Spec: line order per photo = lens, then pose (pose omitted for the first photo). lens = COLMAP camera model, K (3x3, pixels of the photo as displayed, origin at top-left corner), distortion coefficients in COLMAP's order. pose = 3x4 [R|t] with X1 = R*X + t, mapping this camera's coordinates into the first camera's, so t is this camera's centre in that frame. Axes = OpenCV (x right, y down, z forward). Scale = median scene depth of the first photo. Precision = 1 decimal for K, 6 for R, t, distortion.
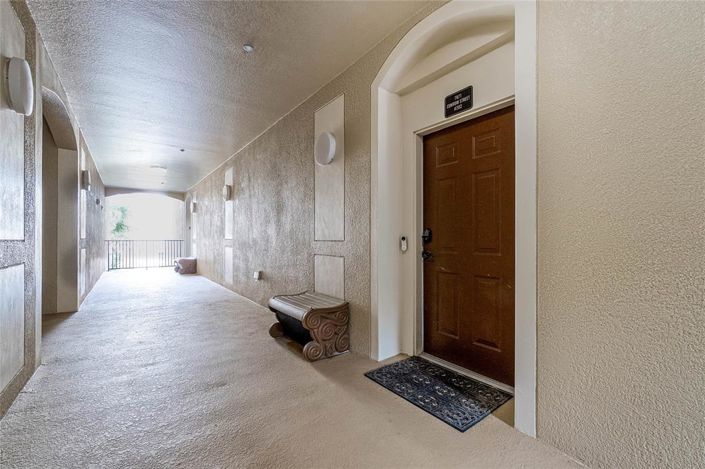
lens RADIAL K [[300.1, 0, 351.1], [0, 300.1, 233.9], [0, 0, 1]] dist [-0.002204, -0.000540]
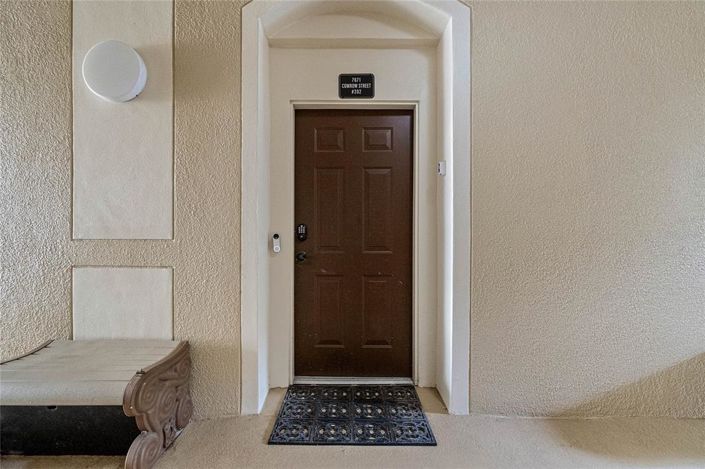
lens RADIAL K [[300.1, 0, 351.1], [0, 300.1, 233.9], [0, 0, 1]] dist [-0.002204, -0.000540]
pose [[0.602870, 0.007159, 0.797807, -0.358226], [-0.011989, 0.999928, 0.000087, 0.007889], [-0.797749, -0.009617, 0.602913, 0.444811]]
